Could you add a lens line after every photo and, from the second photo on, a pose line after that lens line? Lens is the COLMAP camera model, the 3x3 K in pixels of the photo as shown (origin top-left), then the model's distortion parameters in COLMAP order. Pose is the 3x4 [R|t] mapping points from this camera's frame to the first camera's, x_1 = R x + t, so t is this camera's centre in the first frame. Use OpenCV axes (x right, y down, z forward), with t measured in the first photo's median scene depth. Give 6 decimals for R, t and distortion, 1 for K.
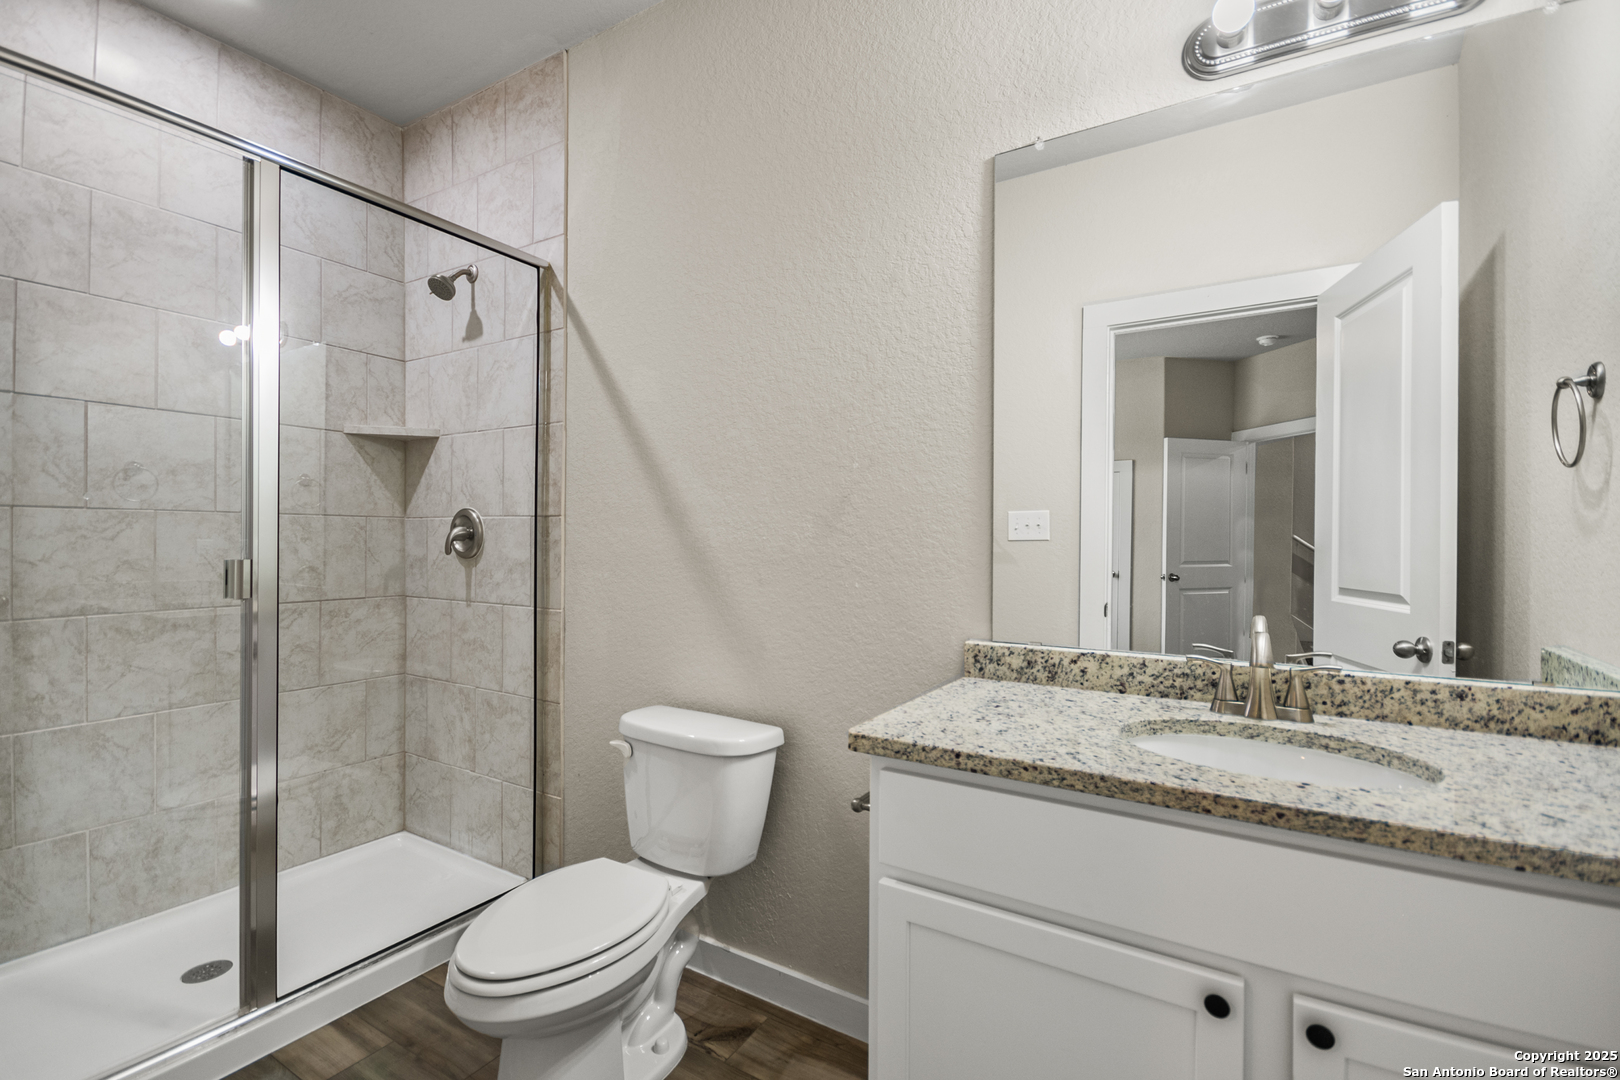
lens RADIAL K [[721.8, 0, 811.1], [0, 721.8, 536.4], [0, 0, 1]] dist [0.002744, -0.000631]
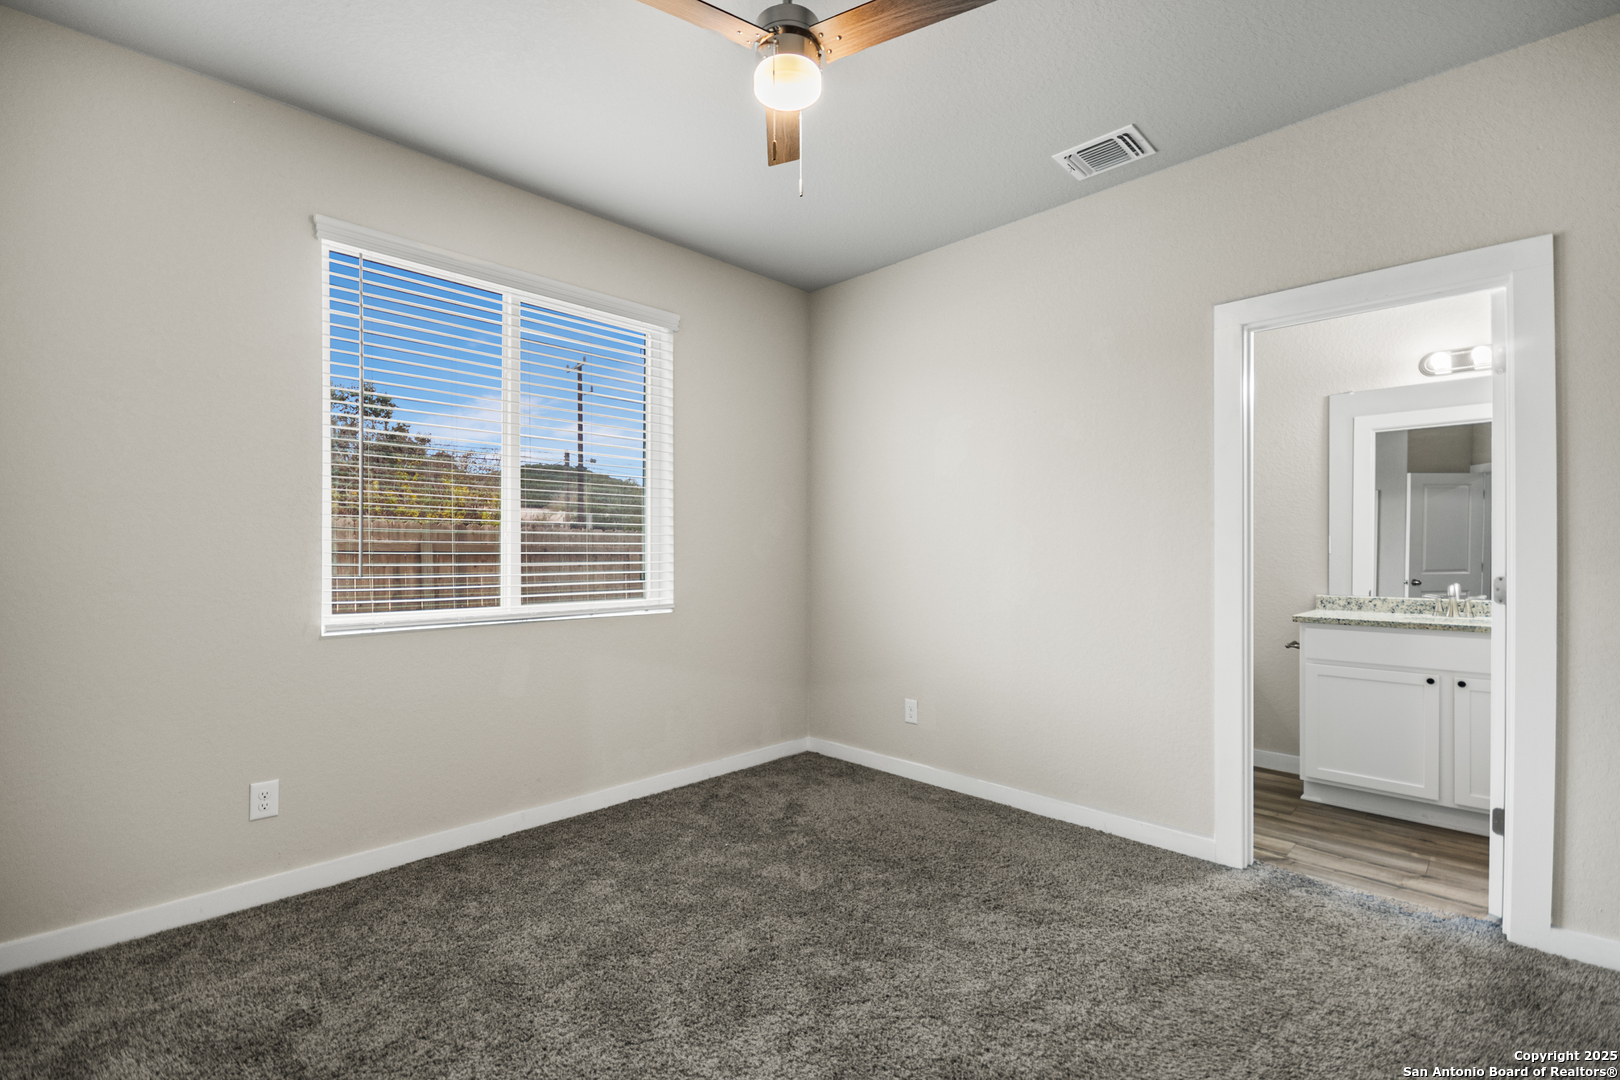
lens RADIAL K [[721.8, 0, 804.7], [0, 721.8, 547.7], [0, 0, 1]] dist [0.002744, -0.000631]
pose [[0.972161, -0.003090, -0.234294, -0.921985], [0.003083, 0.999995, -0.000395, -0.019433], [0.234294, -0.000338, 0.972166, -1.834415]]
